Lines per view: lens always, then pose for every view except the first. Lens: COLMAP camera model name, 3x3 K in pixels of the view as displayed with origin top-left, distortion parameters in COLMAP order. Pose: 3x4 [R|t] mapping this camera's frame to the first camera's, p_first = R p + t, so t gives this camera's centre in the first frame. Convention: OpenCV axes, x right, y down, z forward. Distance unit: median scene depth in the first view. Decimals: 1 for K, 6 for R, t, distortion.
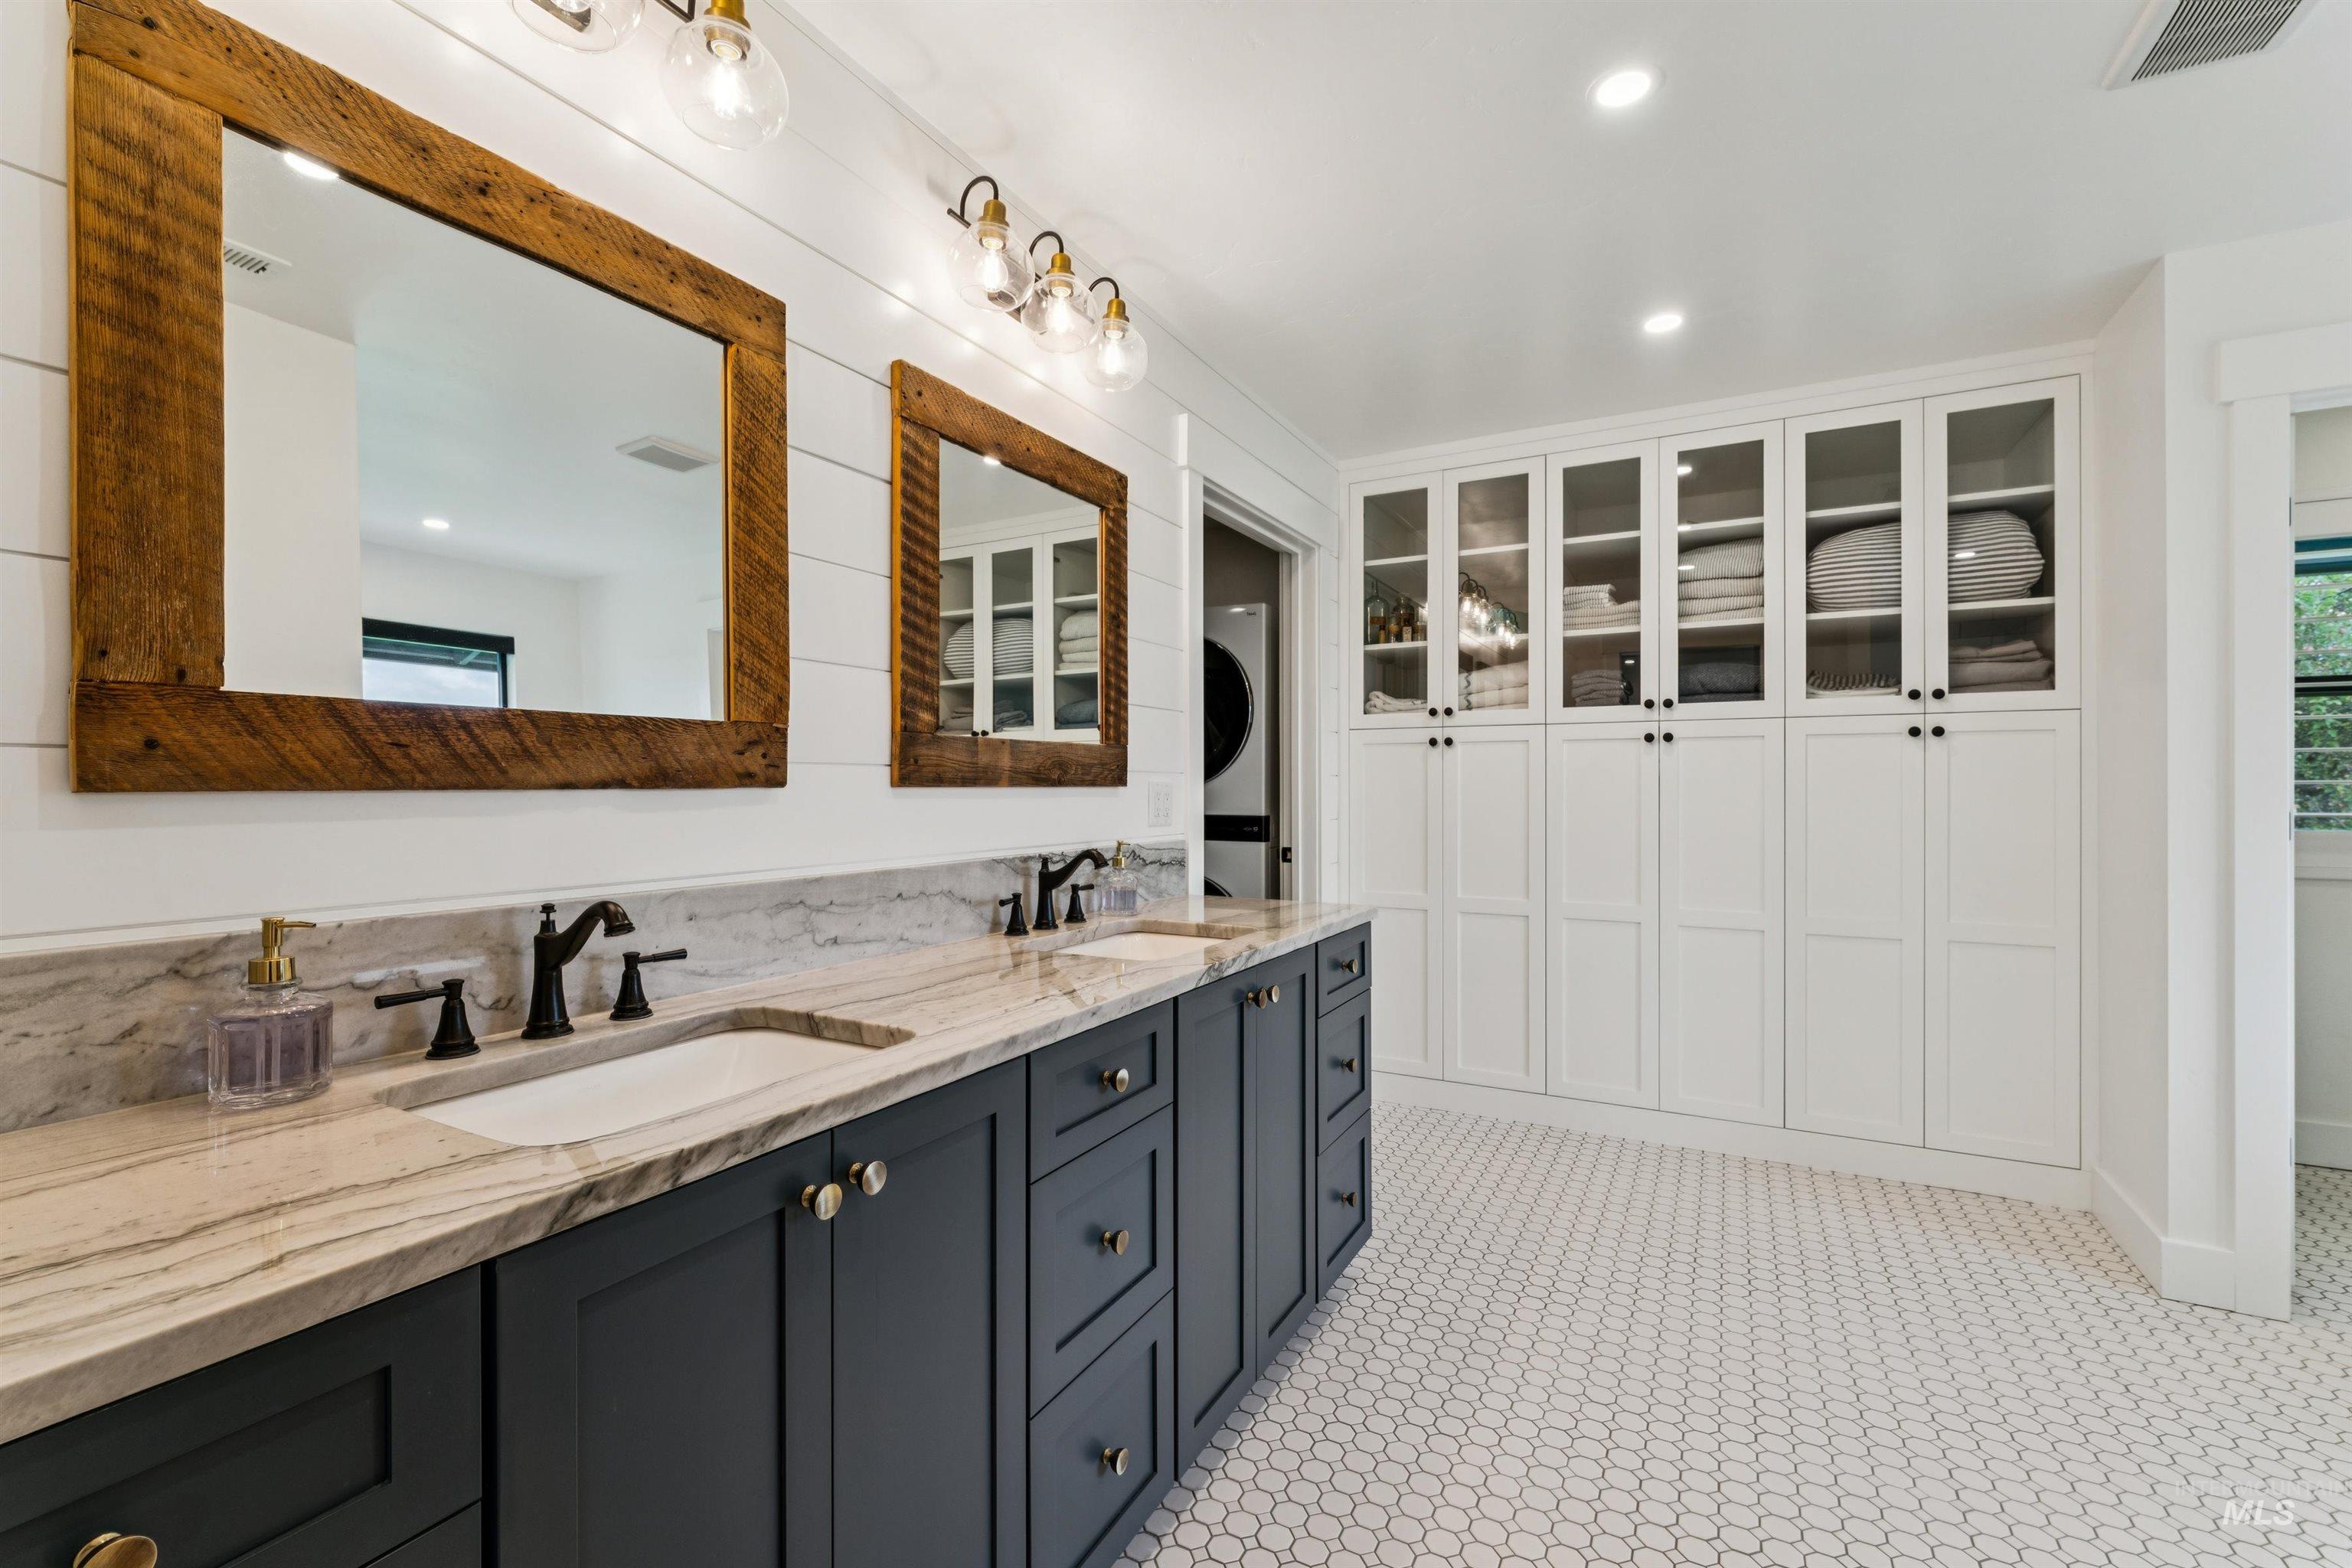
lens RADIAL K [[1005.2, 0, 1176.0], [0, 1005.2, 784.0], [0, 0, 1]] dist [0.002041, 0.000204]
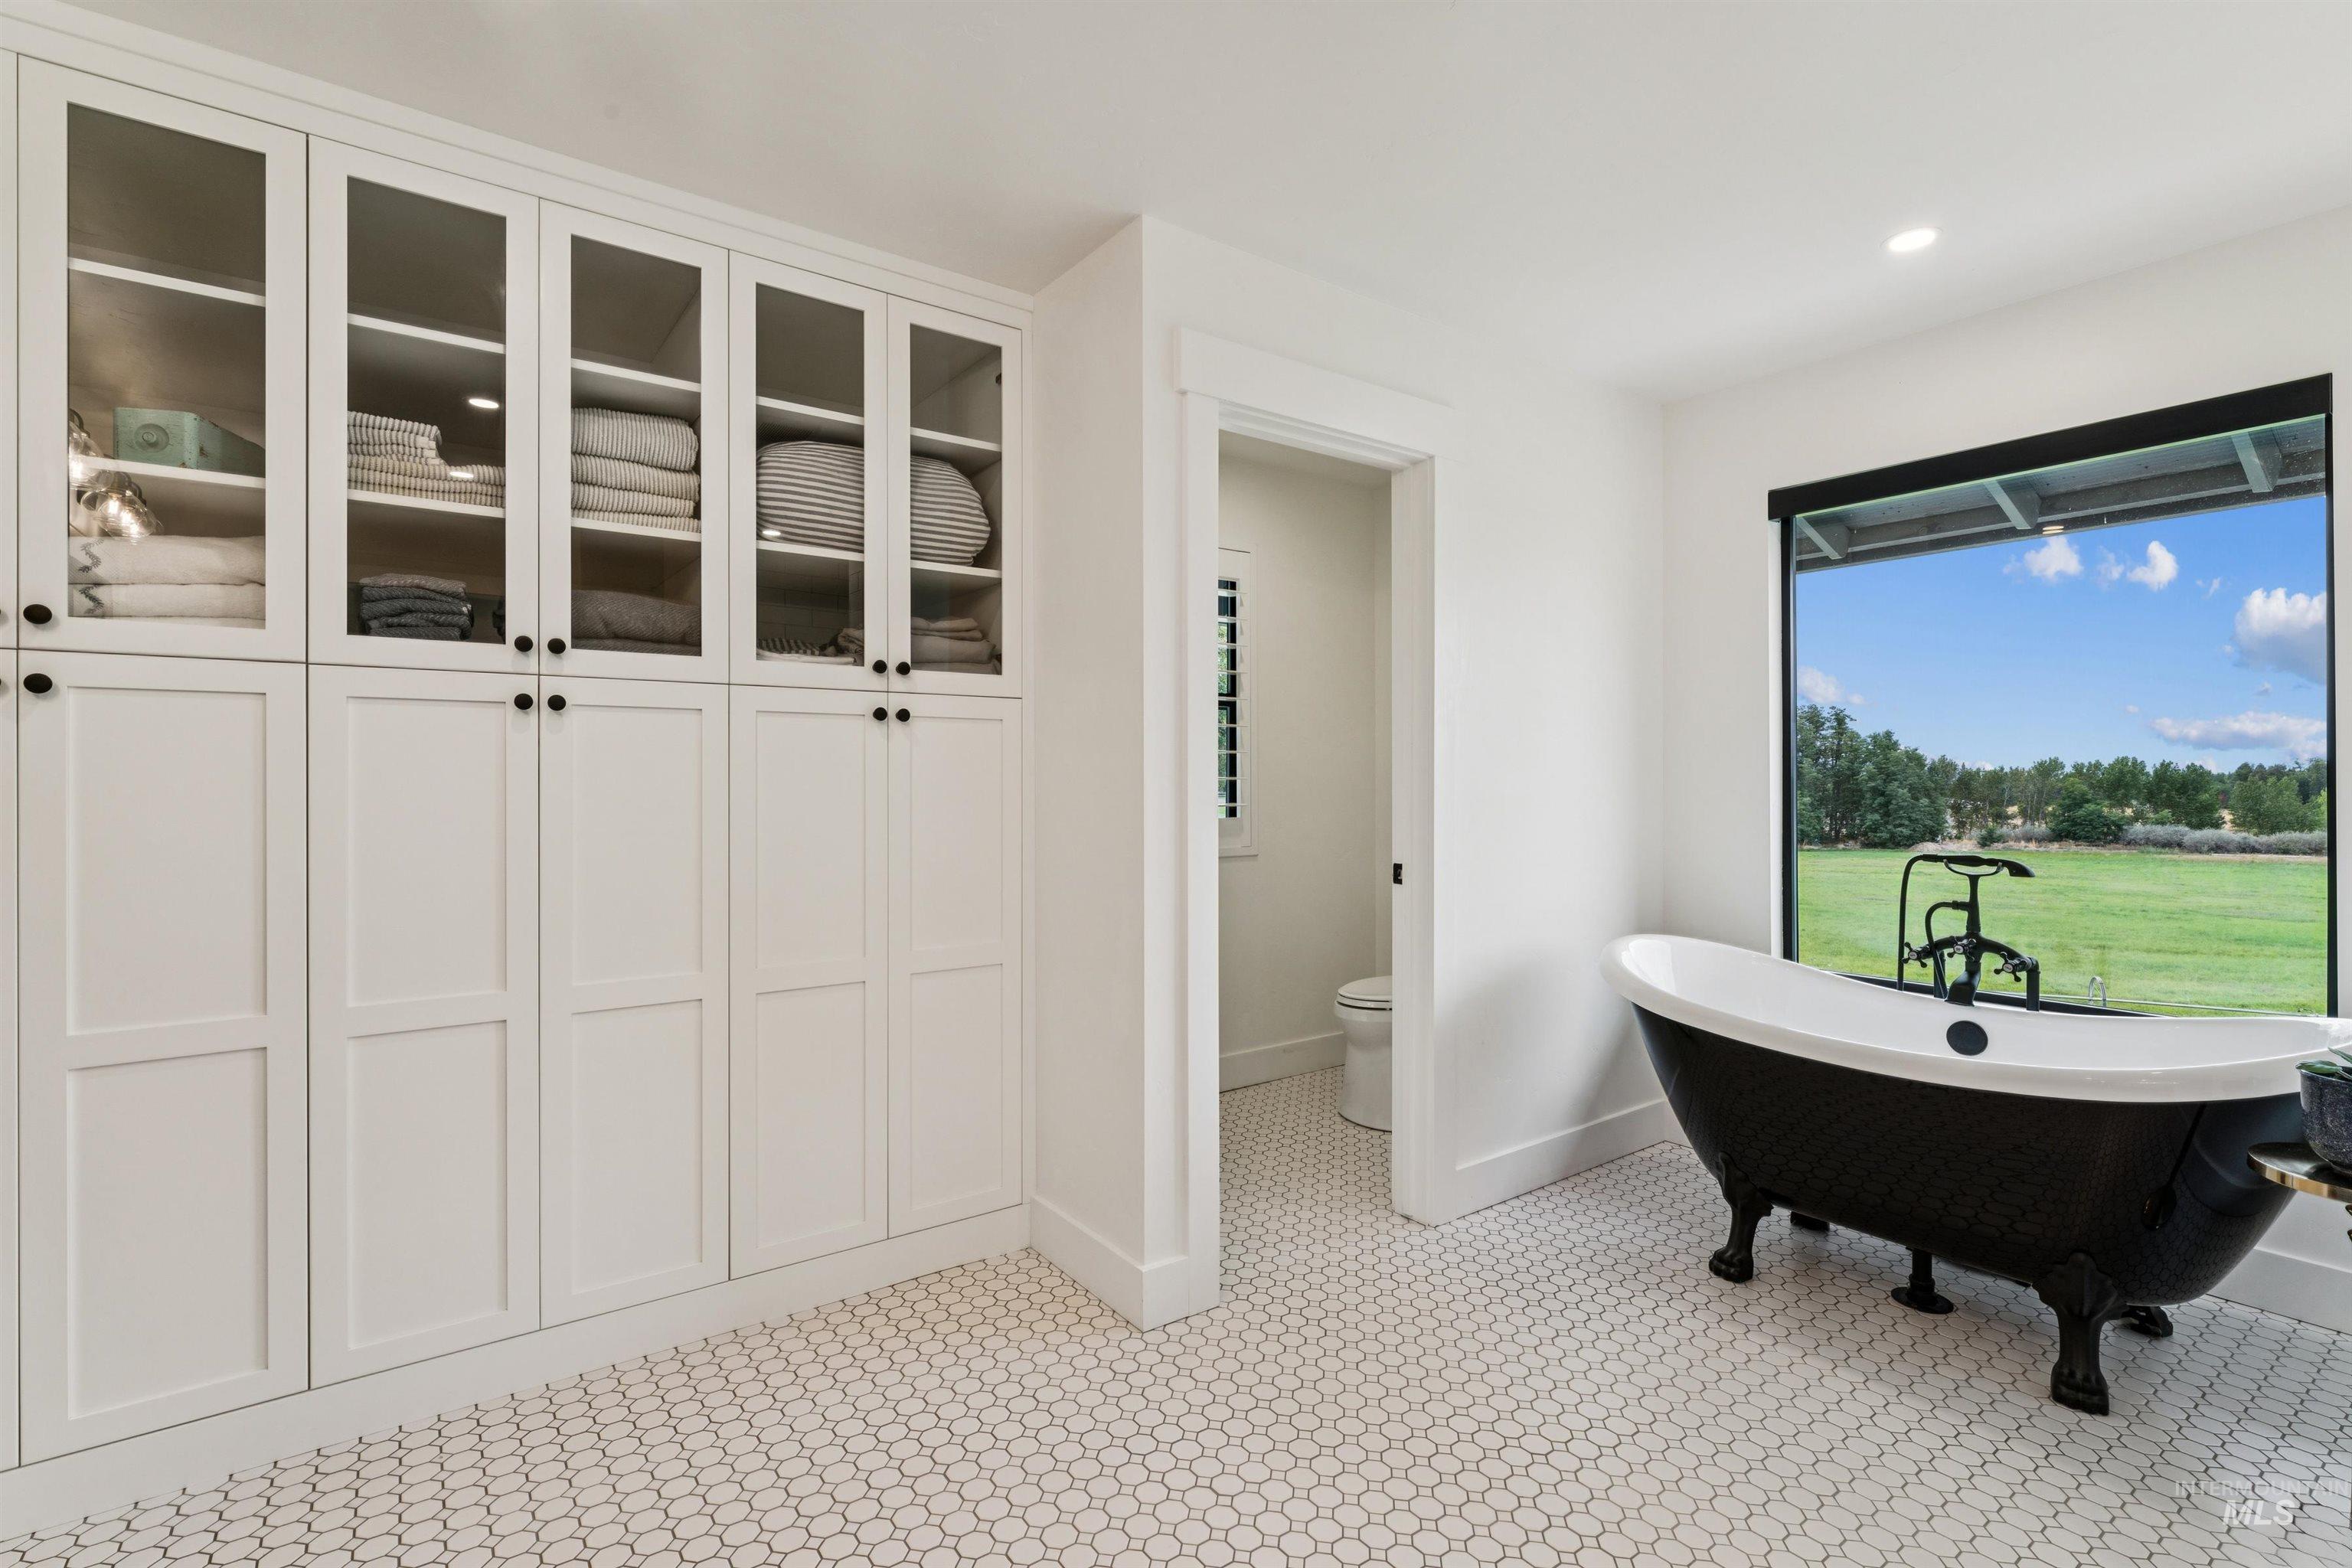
lens RADIAL K [[1074.6, 0, 1176.0], [0, 1074.6, 784.0], [0, 0, 1]] dist [0.000363, -0.000017]
pose [[0.428199, -0.000552, 0.903684, 0.070396], [0.000836, 1.000000, 0.000215, 0.002248], [-0.903684, 0.000664, 0.428199, 0.407190]]
